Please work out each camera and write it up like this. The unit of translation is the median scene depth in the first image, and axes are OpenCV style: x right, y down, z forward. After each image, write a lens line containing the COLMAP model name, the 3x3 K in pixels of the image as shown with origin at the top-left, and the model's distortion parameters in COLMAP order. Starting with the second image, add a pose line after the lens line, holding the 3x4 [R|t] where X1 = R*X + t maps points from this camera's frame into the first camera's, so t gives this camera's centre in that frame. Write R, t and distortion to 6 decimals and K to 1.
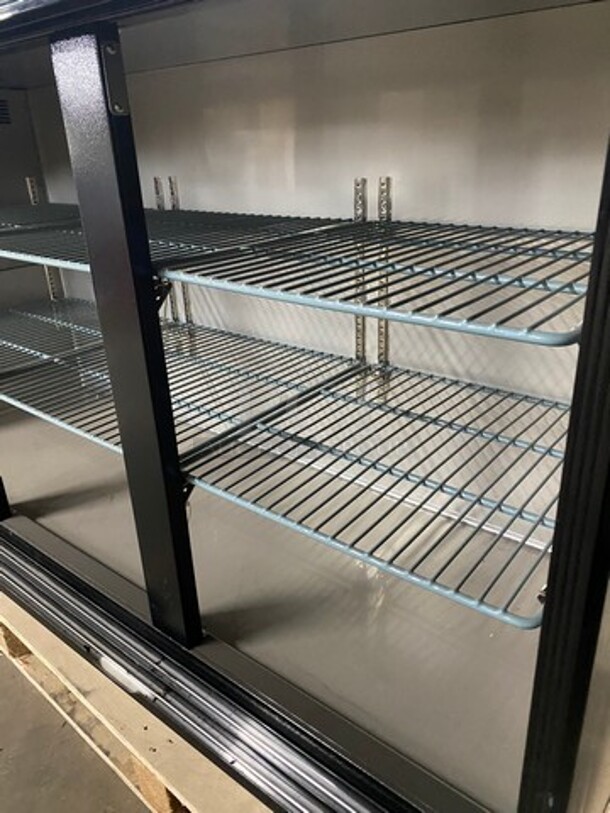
lens RADIAL K [[608.4, 0, 305.0], [0, 608.4, 406.5], [0, 0, 1]] dist [0.073453, -0.076417]
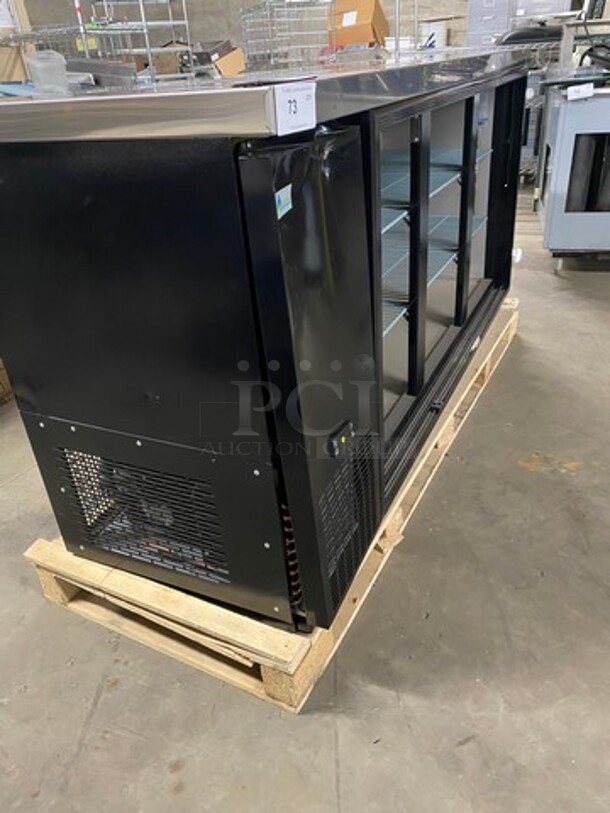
lens RADIAL K [[618.6, 0, 305.0], [0, 618.6, 406.5], [0, 0, 1]] dist [-0.010144, -0.005361]
pose [[-0.222160, -0.430476, 0.874834, -2.353799], [0.461519, 0.743943, 0.483270, -0.859206], [-0.858863, 0.511116, 0.033399, 1.599625]]
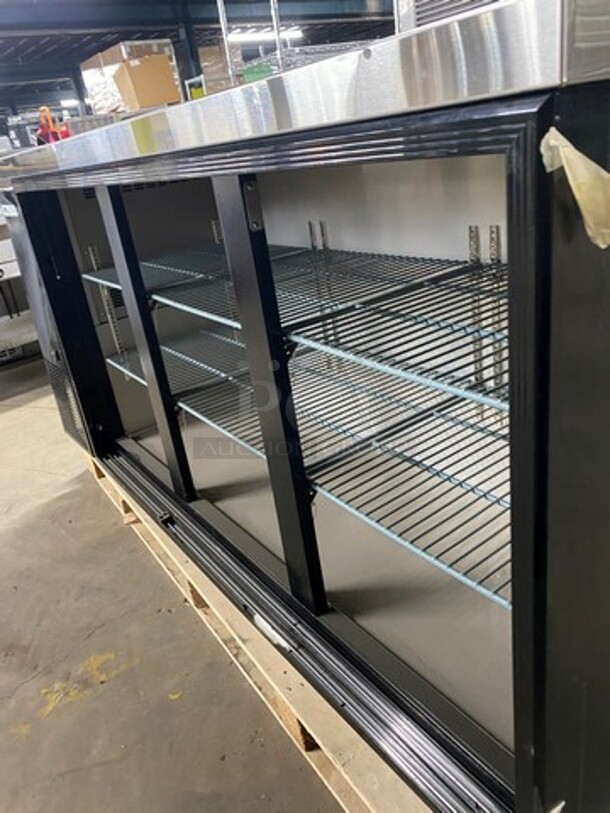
lens RADIAL K [[618.6, 0, 305.0], [0, 618.6, 406.5], [0, 0, 1]] dist [-0.010144, -0.005361]
pose [[0.956523, 0.022424, -0.290793, 0.141828], [-0.014993, 0.999502, 0.027757, -0.070020], [0.291271, -0.022191, 0.956383, -0.204736]]
